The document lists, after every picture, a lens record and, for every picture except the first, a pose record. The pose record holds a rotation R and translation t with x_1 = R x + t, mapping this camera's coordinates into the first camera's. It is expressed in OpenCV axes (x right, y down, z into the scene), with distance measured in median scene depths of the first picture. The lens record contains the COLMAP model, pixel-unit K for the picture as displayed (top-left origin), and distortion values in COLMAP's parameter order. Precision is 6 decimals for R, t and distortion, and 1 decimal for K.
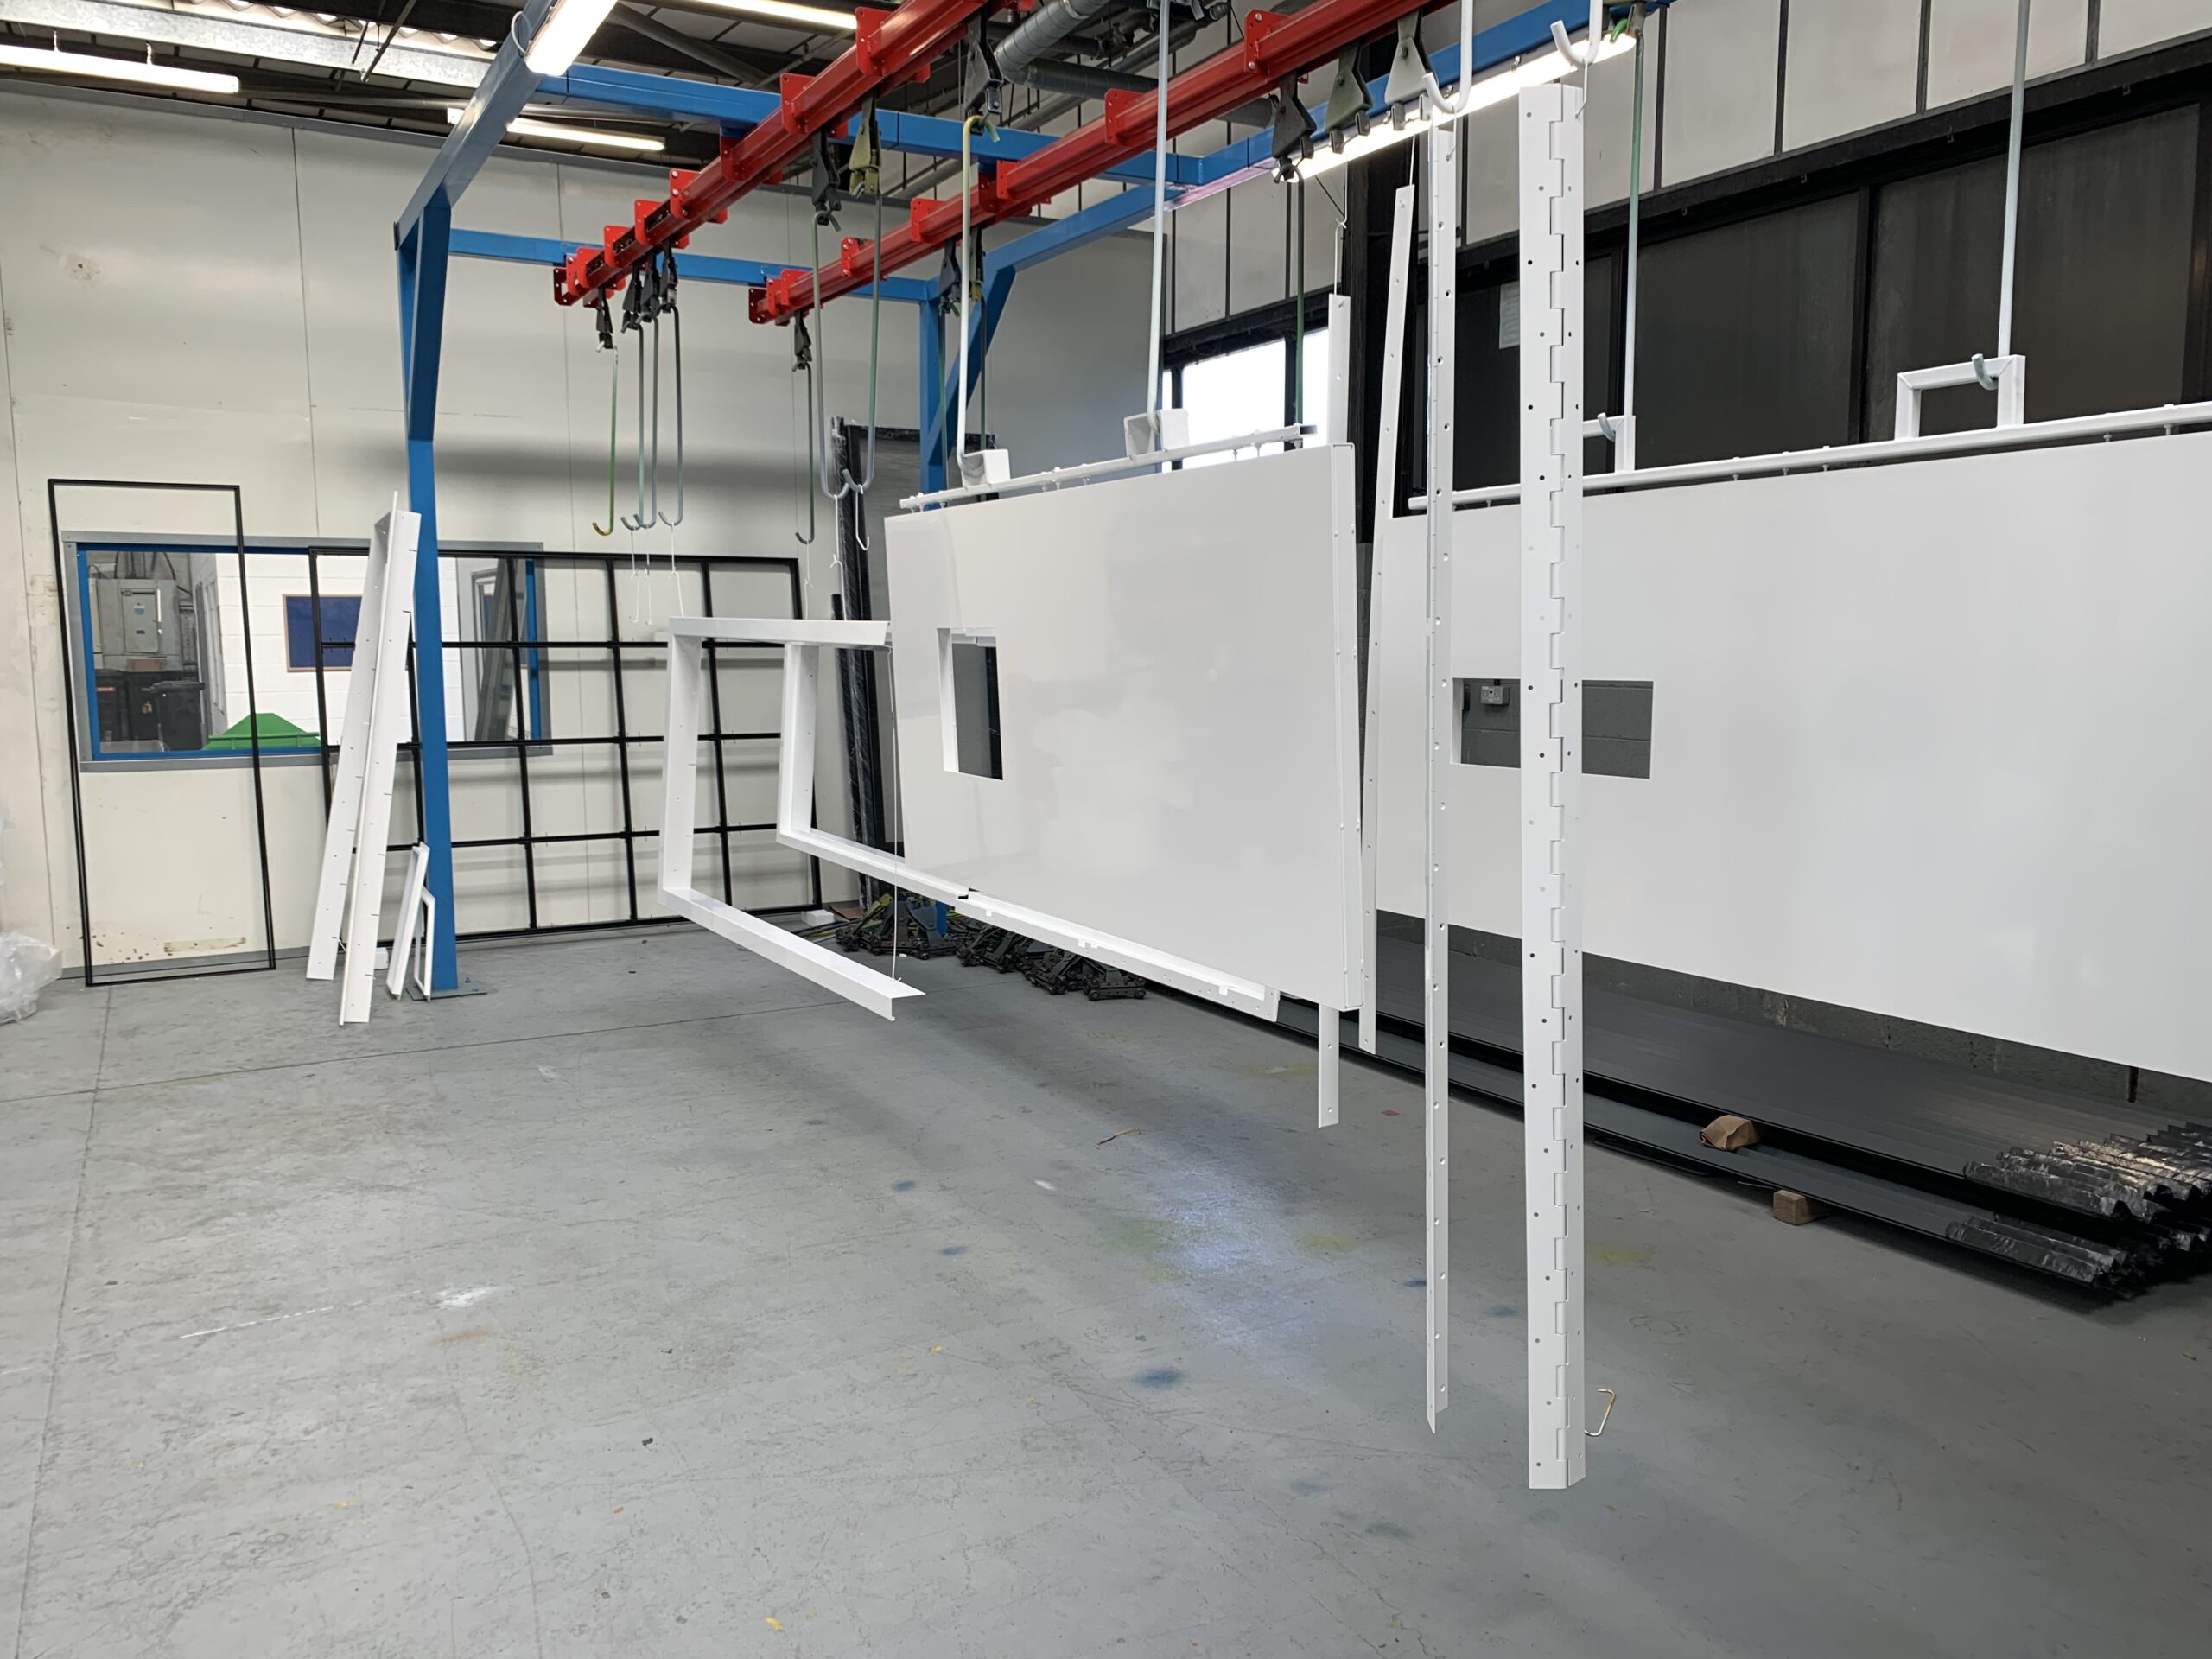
lens RADIAL K [[1704.2, 0, 1115.6], [0, 1704.2, 817.8], [0, 0, 1]] dist [0.020697, -0.019927]
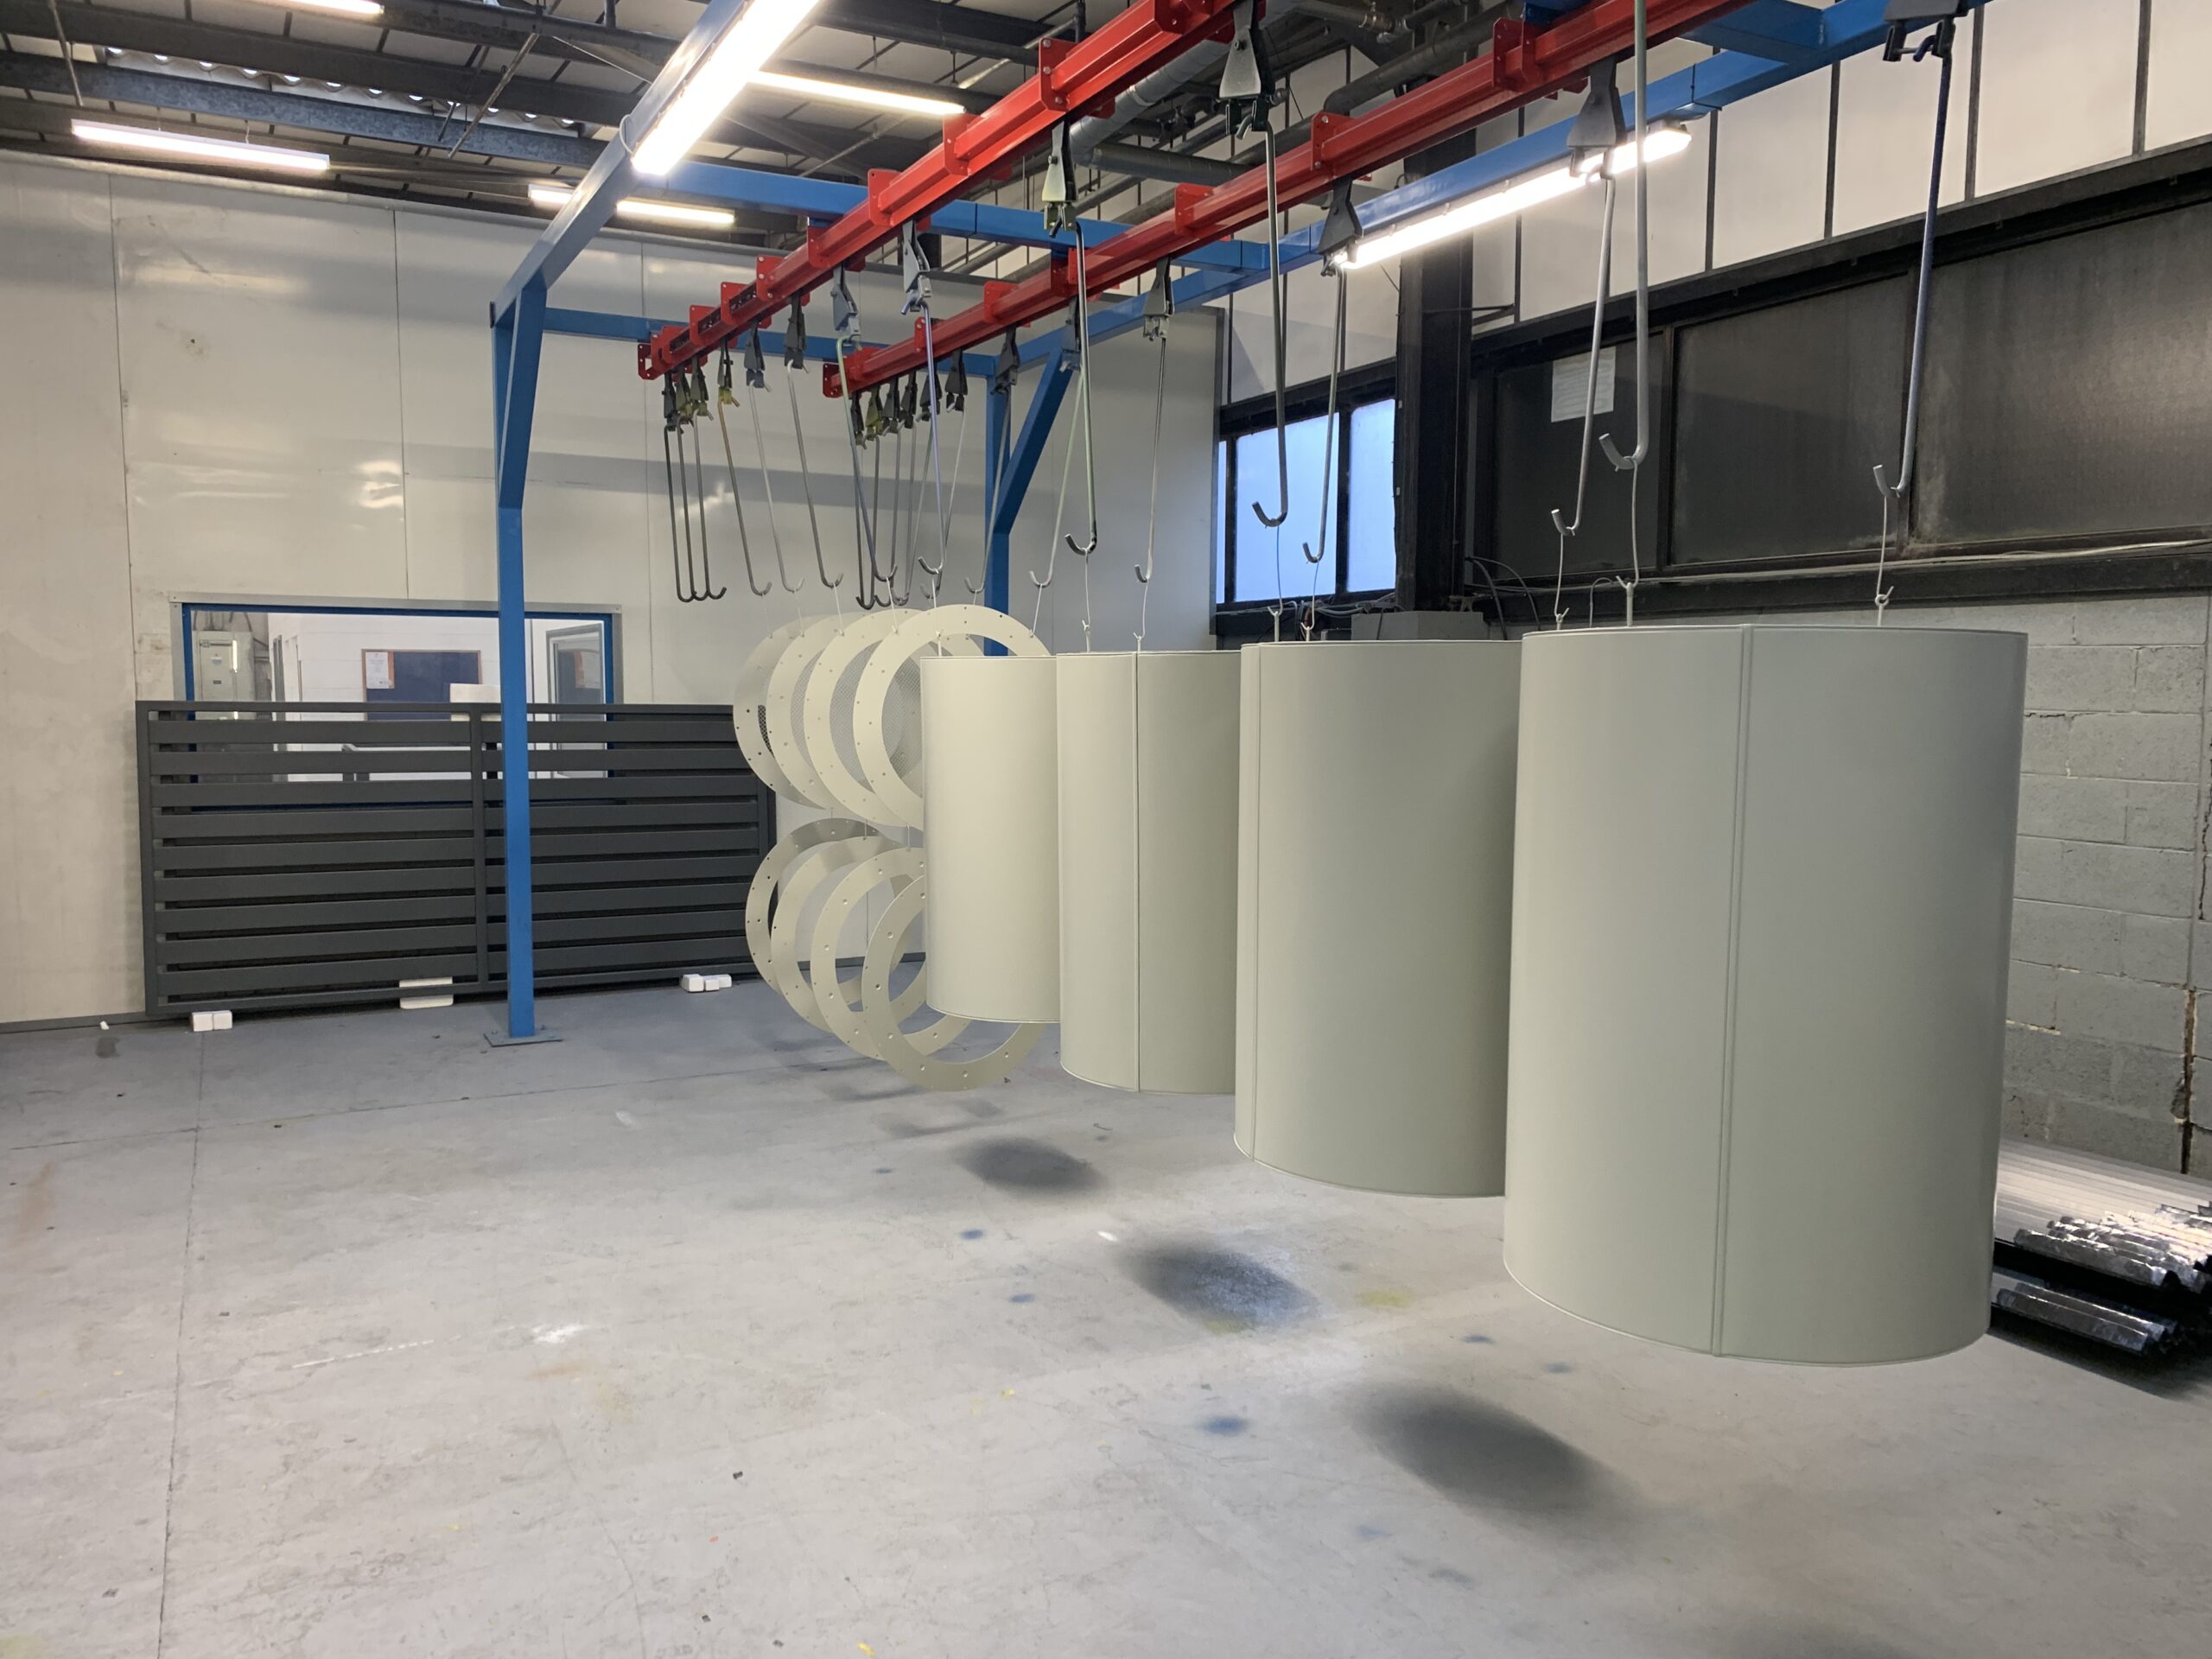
lens RADIAL K [[1704.2, 0, 1102.6], [0, 1704.2, 818.8], [0, 0, 1]] dist [0.020697, -0.019927]
pose [[0.999441, 0.010211, -0.031843, -0.014204], [-0.011172, 0.999483, -0.030141, -0.005534], [0.031518, 0.030480, 0.999038, -0.035396]]
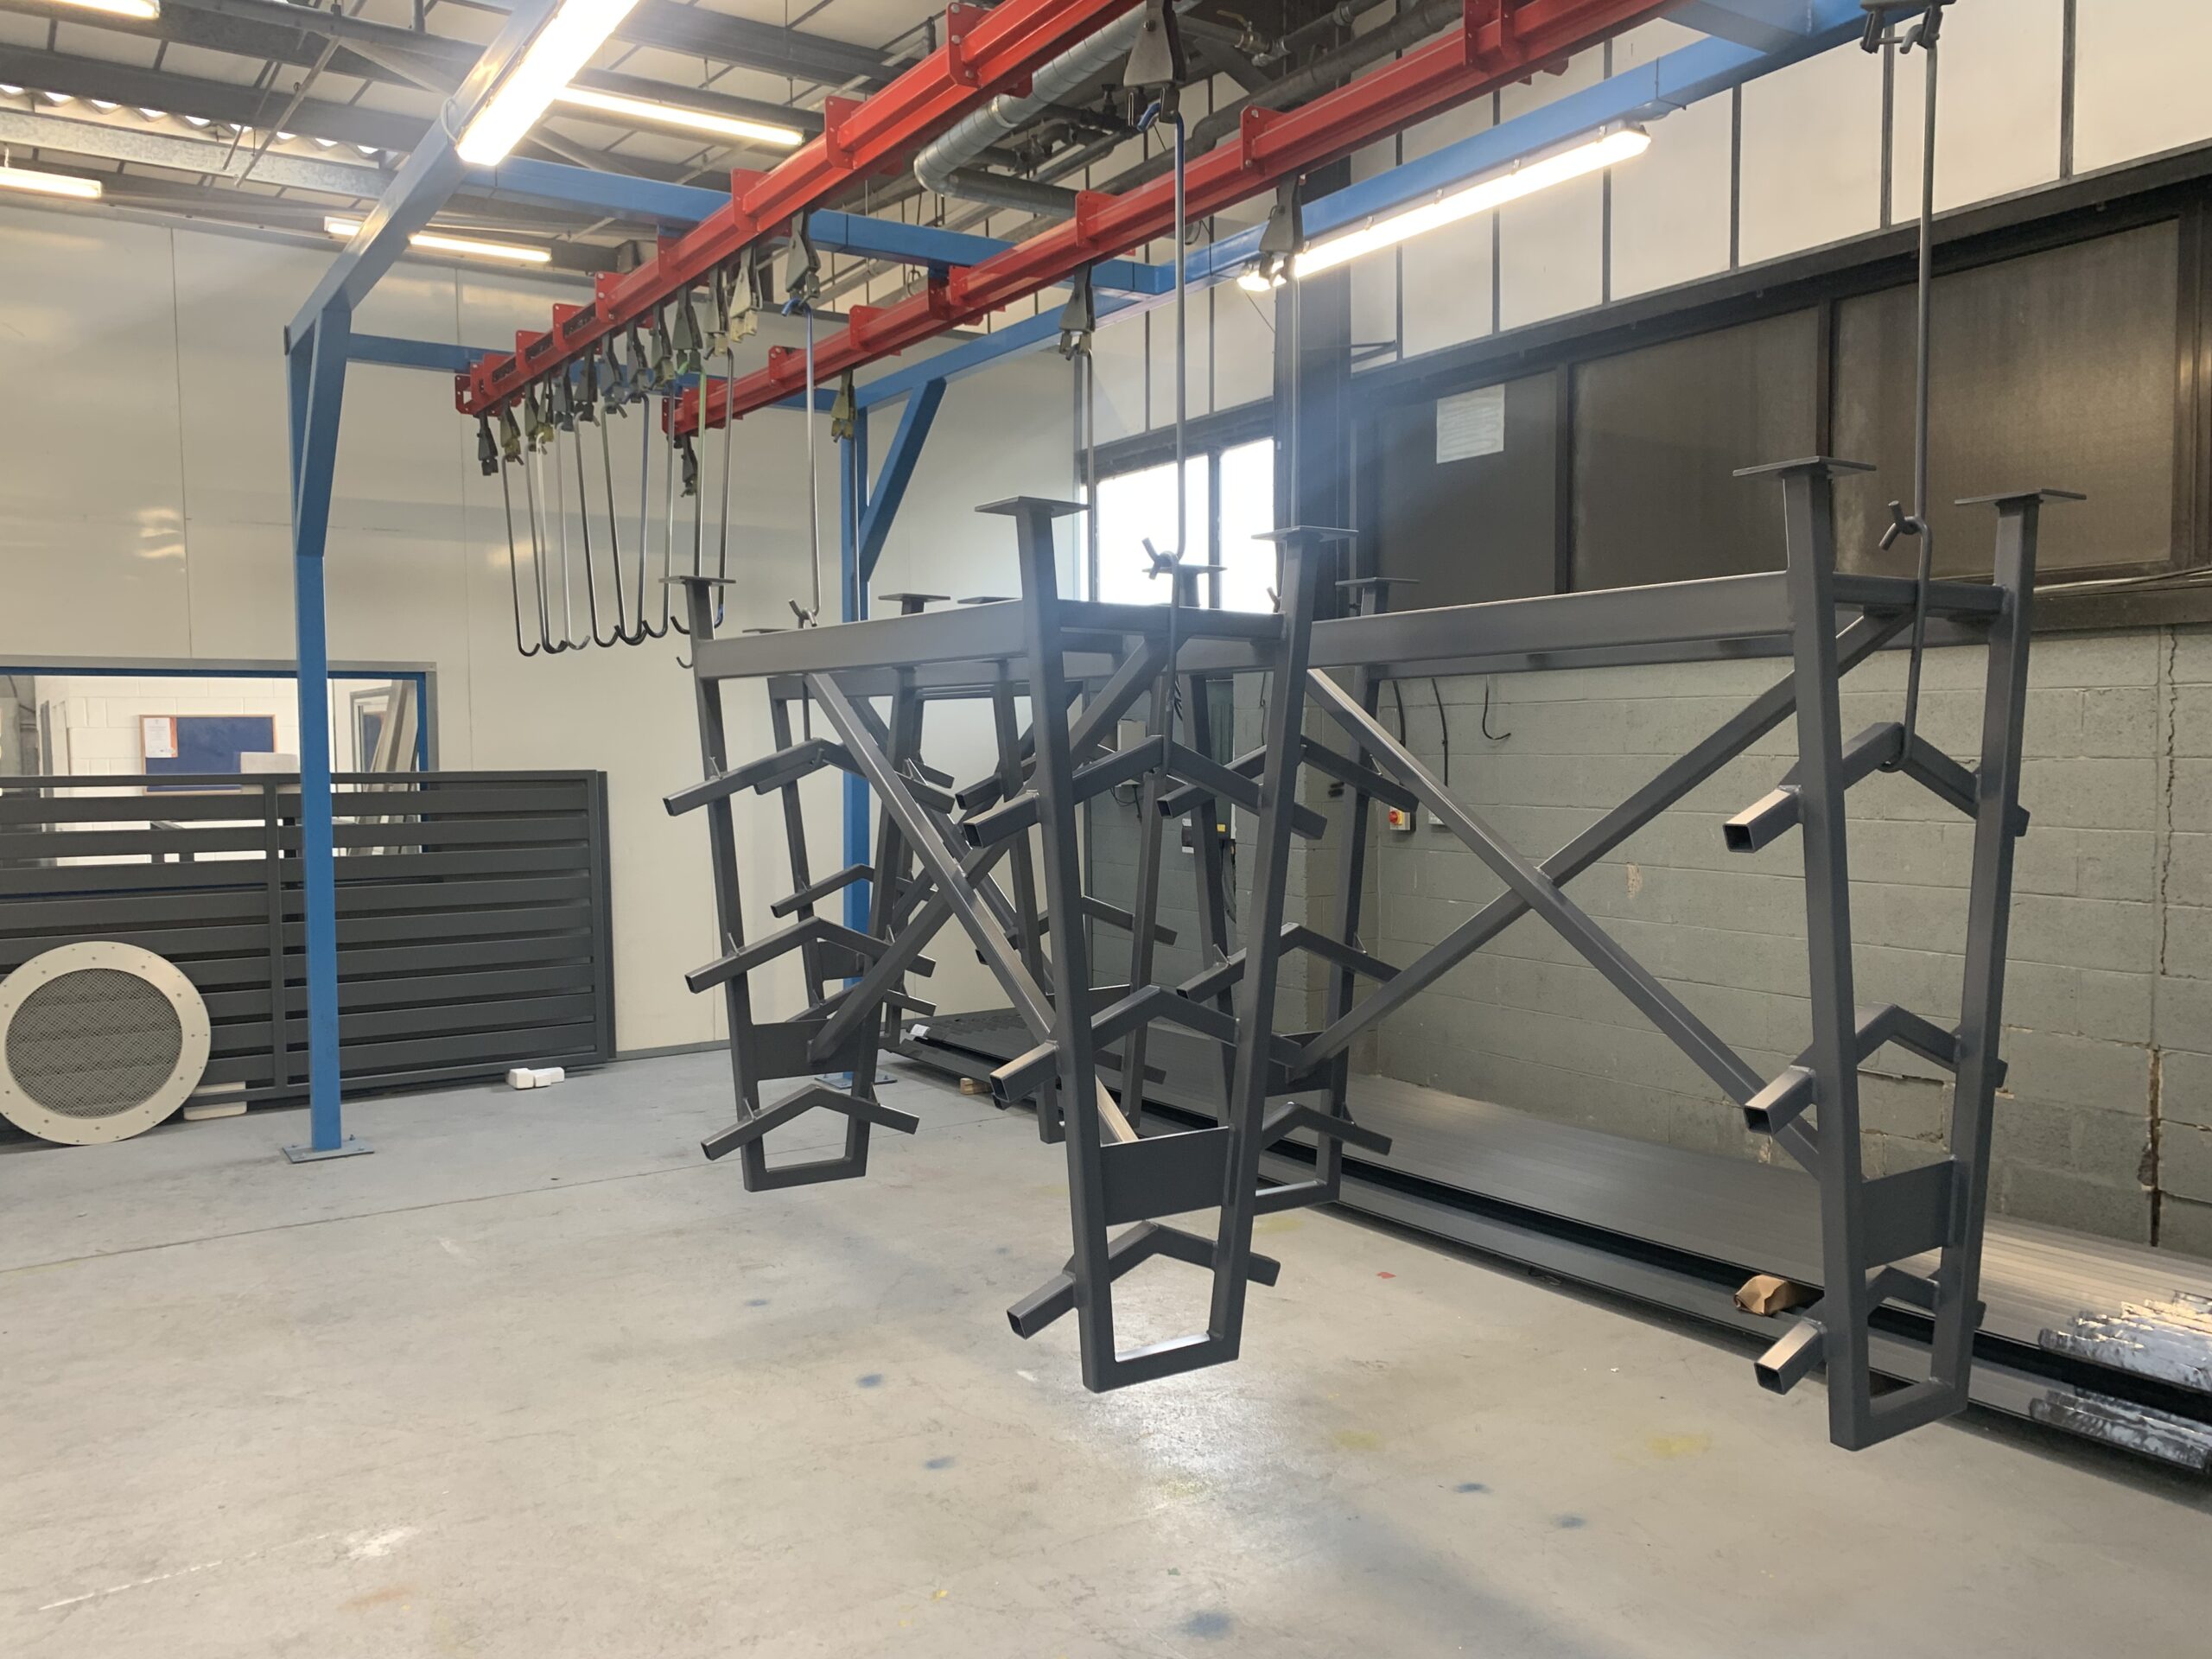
lens RADIAL K [[1704.2, 0, 1086.9], [0, 1704.2, 818.3], [0, 0, 1]] dist [0.020697, -0.019927]
pose [[0.998032, -0.009591, 0.061964, -0.061251], [0.013445, 0.997981, -0.062077, -0.020697], [-0.061243, 0.062788, 0.996146, 0.079082]]
